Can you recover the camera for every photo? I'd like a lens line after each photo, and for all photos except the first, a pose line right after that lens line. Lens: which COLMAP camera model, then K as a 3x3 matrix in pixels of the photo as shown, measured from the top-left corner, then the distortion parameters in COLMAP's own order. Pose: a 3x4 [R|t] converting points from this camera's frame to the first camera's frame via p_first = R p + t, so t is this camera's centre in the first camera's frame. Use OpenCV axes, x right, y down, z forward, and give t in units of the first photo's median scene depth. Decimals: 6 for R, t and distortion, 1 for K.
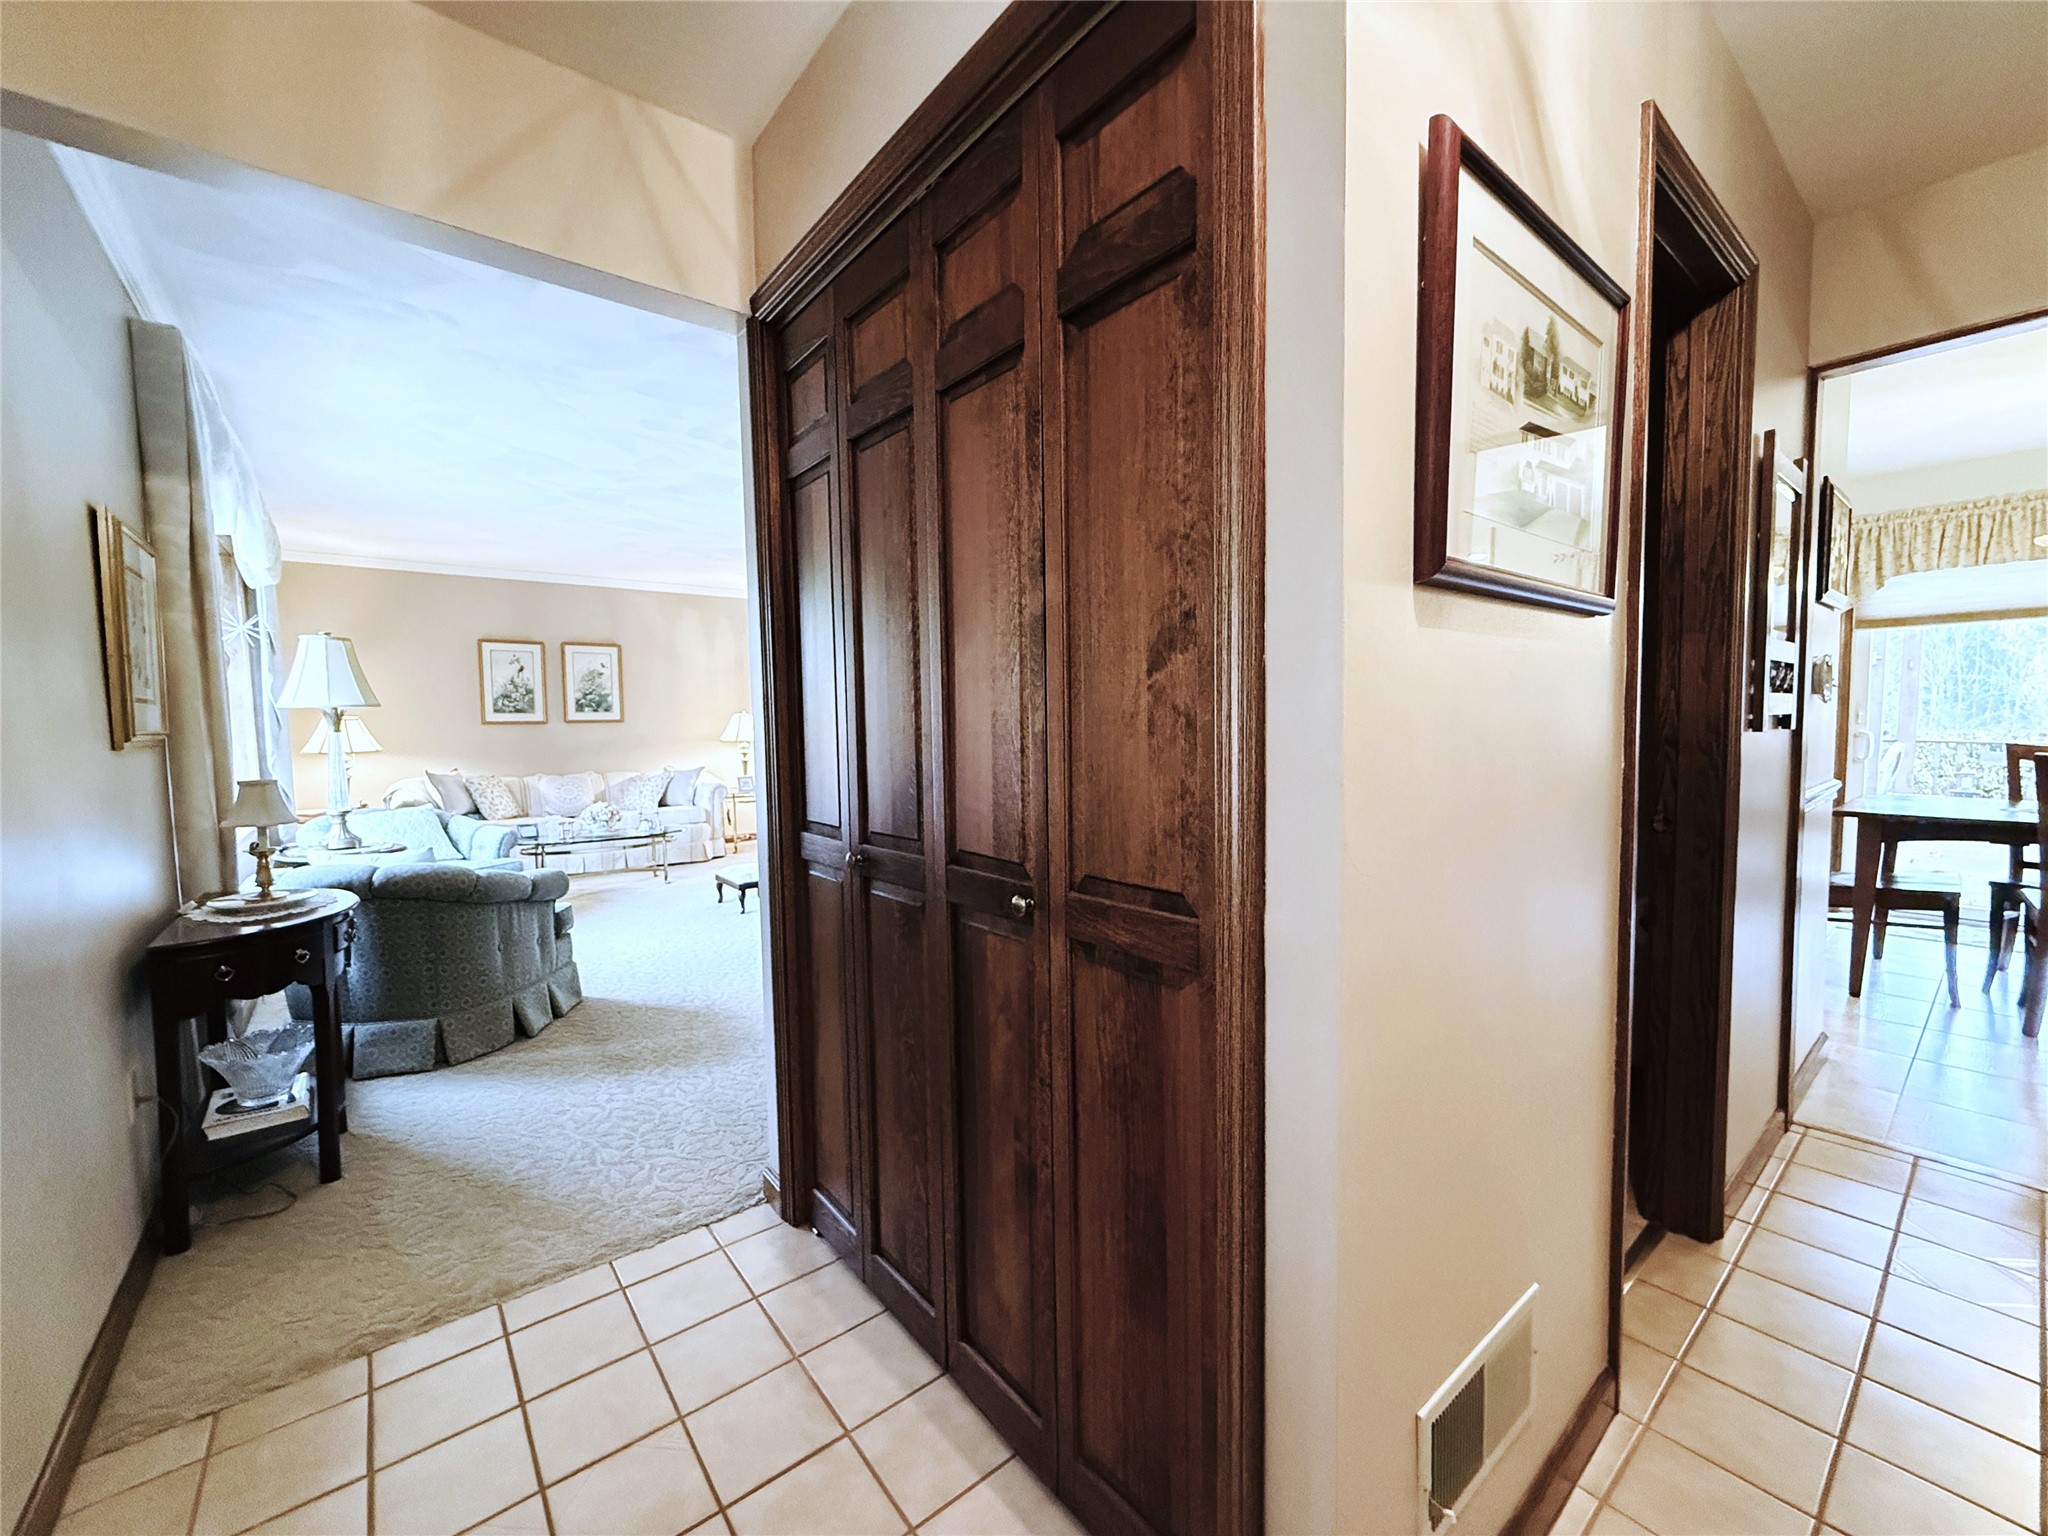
lens RADIAL K [[822.1, 0, 1022.1], [0, 822.1, 772.9], [0, 0, 1]] dist [-0.001100, -0.000237]
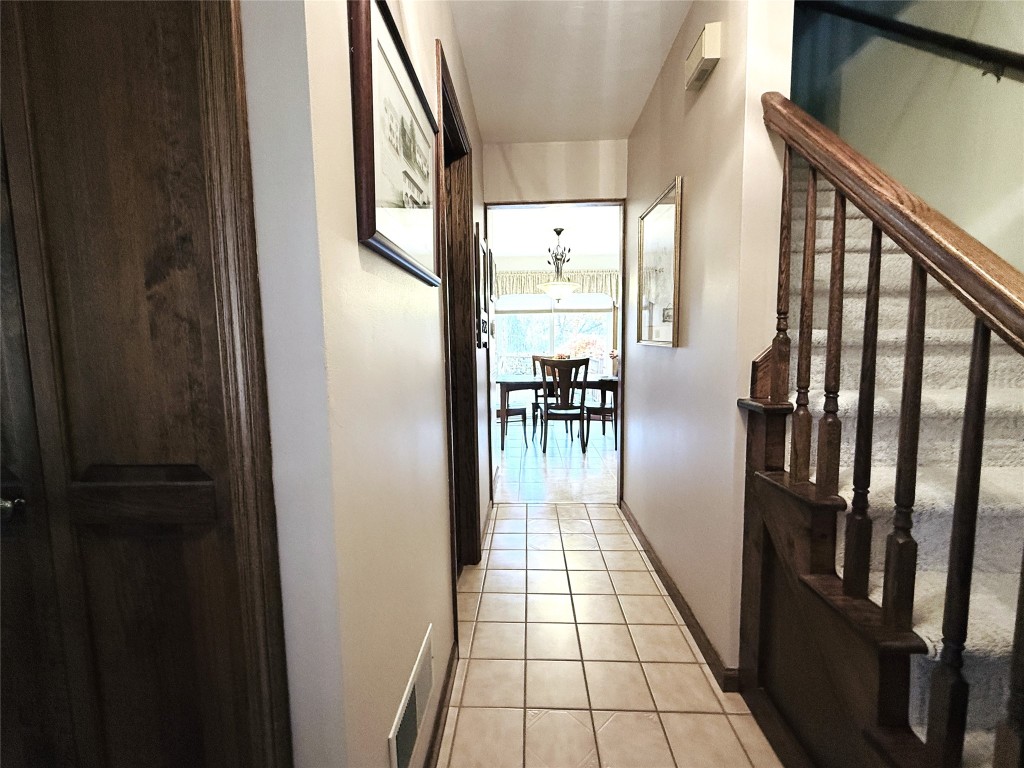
lens RADIAL K [[424.5, 0, 512.0], [0, 424.5, 384.0], [0, 0, 1]] dist [-0.000553, 0.000017]
pose [[0.660383, -0.063049, 0.748277, 0.032580], [0.054166, 0.997873, 0.036277, 0.025507], [-0.748973, 0.016574, 0.662393, 0.191189]]
